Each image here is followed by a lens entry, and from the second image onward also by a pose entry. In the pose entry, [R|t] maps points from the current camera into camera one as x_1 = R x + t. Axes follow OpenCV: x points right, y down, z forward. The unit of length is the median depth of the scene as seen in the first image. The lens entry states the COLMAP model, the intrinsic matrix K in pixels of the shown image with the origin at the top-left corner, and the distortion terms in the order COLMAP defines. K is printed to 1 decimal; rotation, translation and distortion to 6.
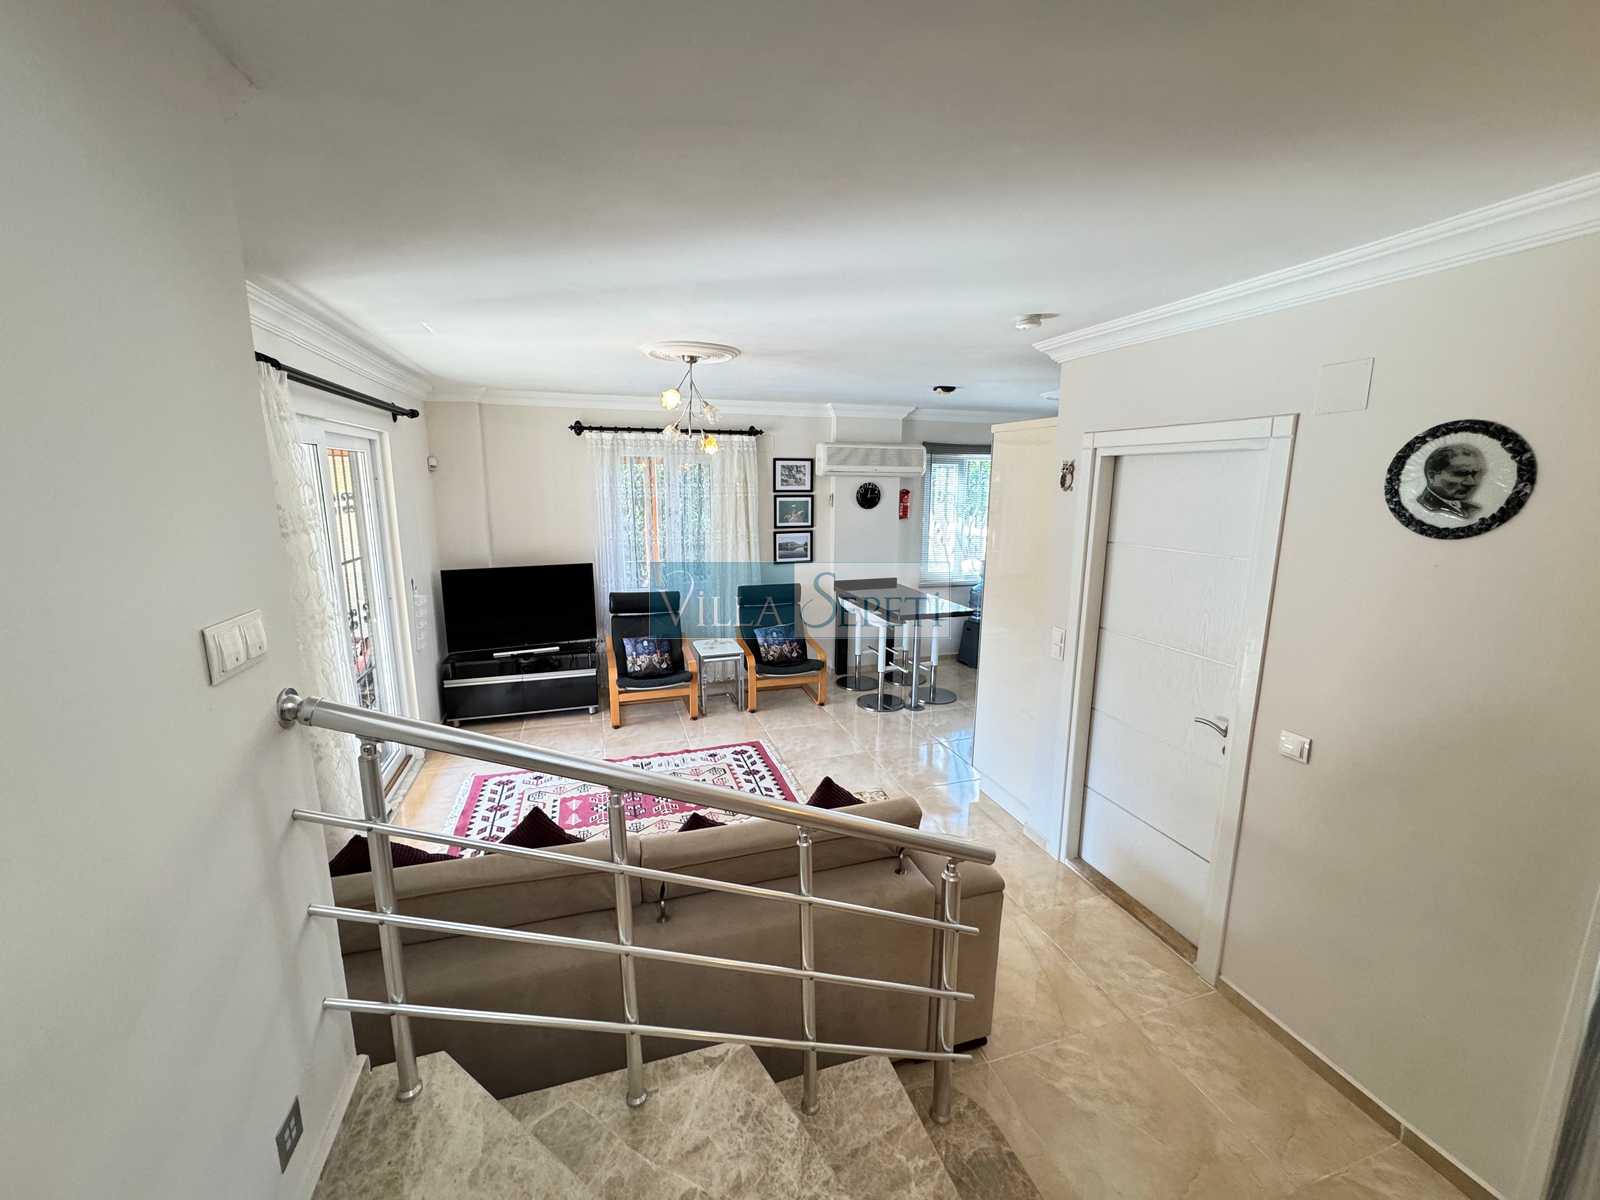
lens RADIAL K [[646.3, 0, 807.5], [0, 646.3, 598.3], [0, 0, 1]] dist [0.002397, -0.000214]
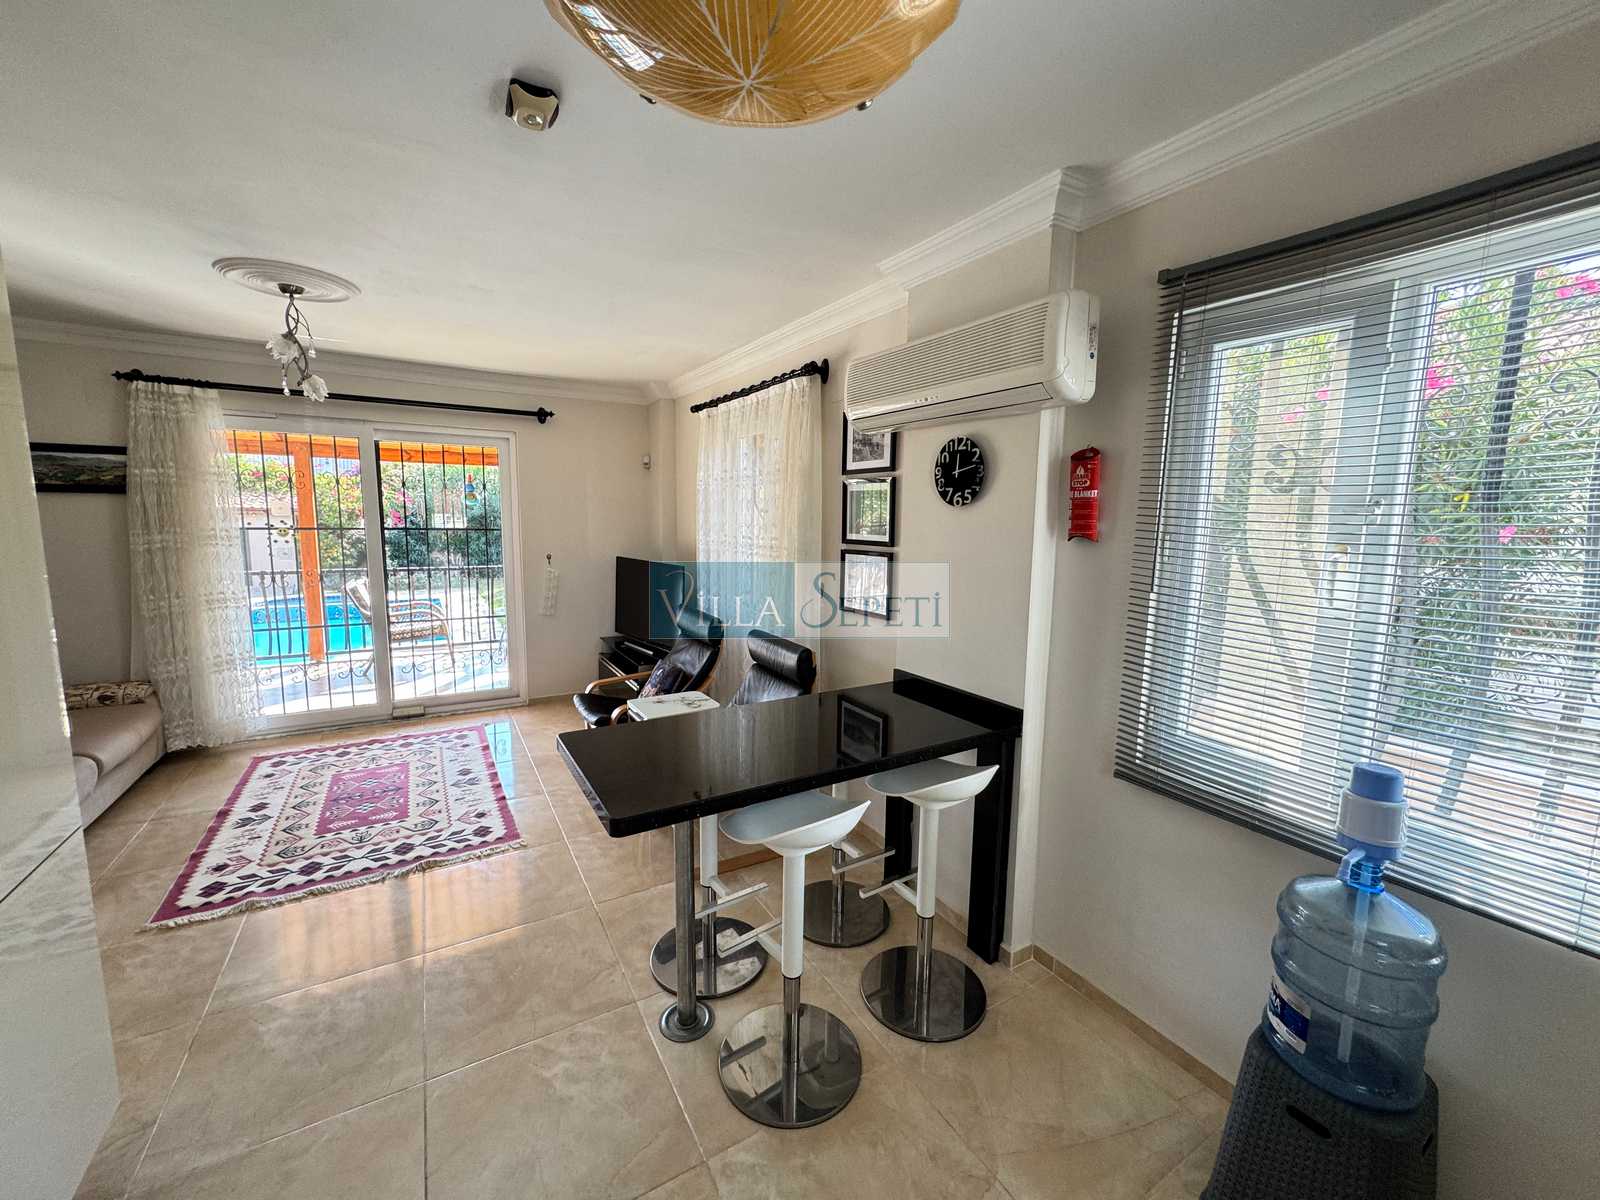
lens RADIAL K [[646.3, 0, 802.8], [0, 646.3, 595.1], [0, 0, 1]] dist [0.002397, -0.000214]
pose [[0.203426, 0.120644, -0.971629, 0.616267], [-0.193166, 0.977819, 0.080971, -0.135926], [0.959846, 0.171214, 0.222218, 1.134325]]
